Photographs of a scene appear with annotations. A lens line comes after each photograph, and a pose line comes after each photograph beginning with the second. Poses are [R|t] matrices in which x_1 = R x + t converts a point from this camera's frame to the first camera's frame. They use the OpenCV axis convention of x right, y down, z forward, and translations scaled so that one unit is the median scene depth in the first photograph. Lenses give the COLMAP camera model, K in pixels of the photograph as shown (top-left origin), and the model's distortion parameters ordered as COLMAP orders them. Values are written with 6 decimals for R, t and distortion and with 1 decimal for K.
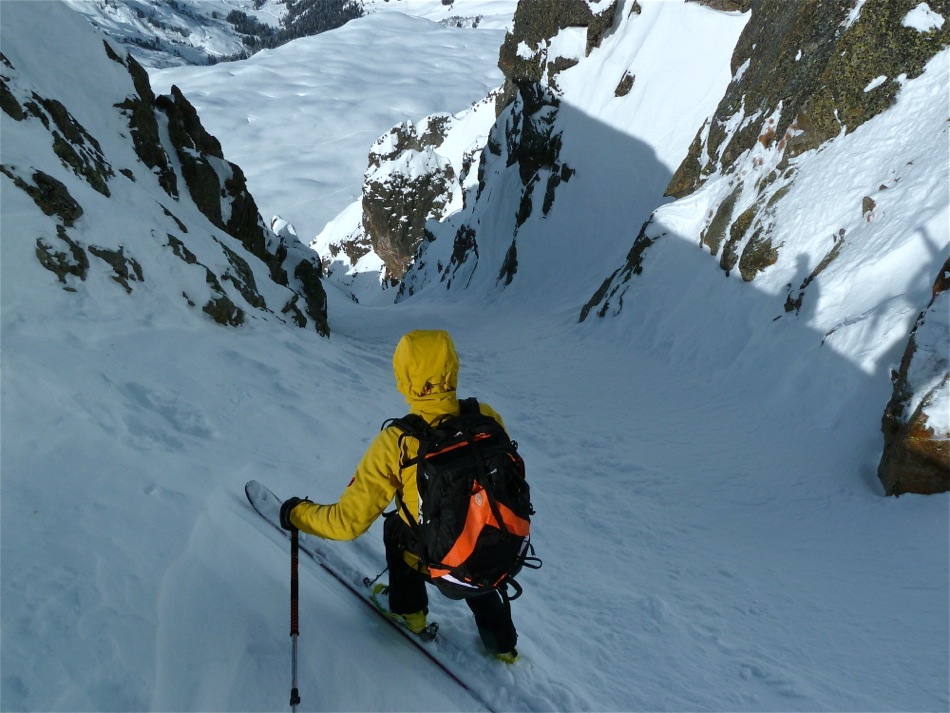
lens RADIAL K [[695.8, 0, 474.9], [0, 695.8, 354.4], [0, 0, 1]] dist [-0.039391, 0.000657]
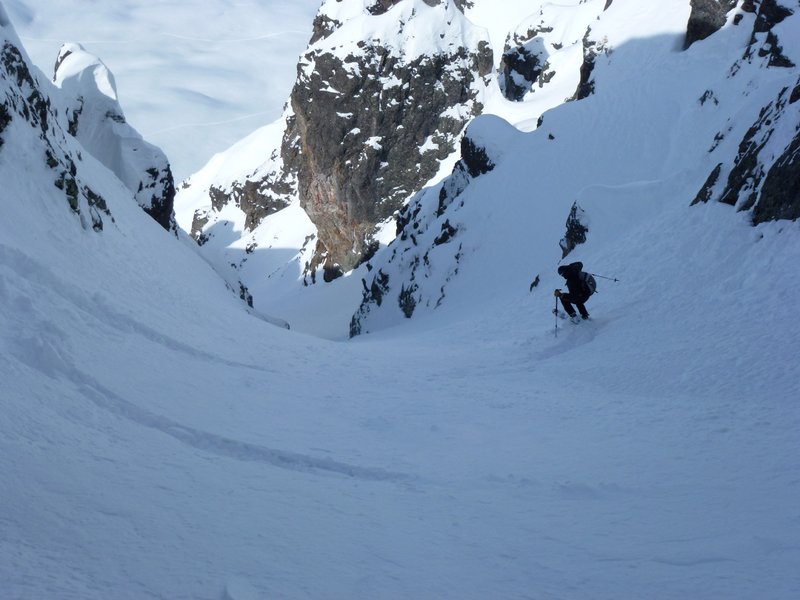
lens RADIAL K [[1065.4, 0, 398.7], [0, 1065.4, 302.1], [0, 0, 1]] dist [-0.014881, 0.000000]
pose [[0.989436, 0.143205, -0.022538, -0.053922], [-0.144698, 0.985071, -0.093264, -0.024355], [0.008846, 0.095540, 0.995386, 0.292725]]
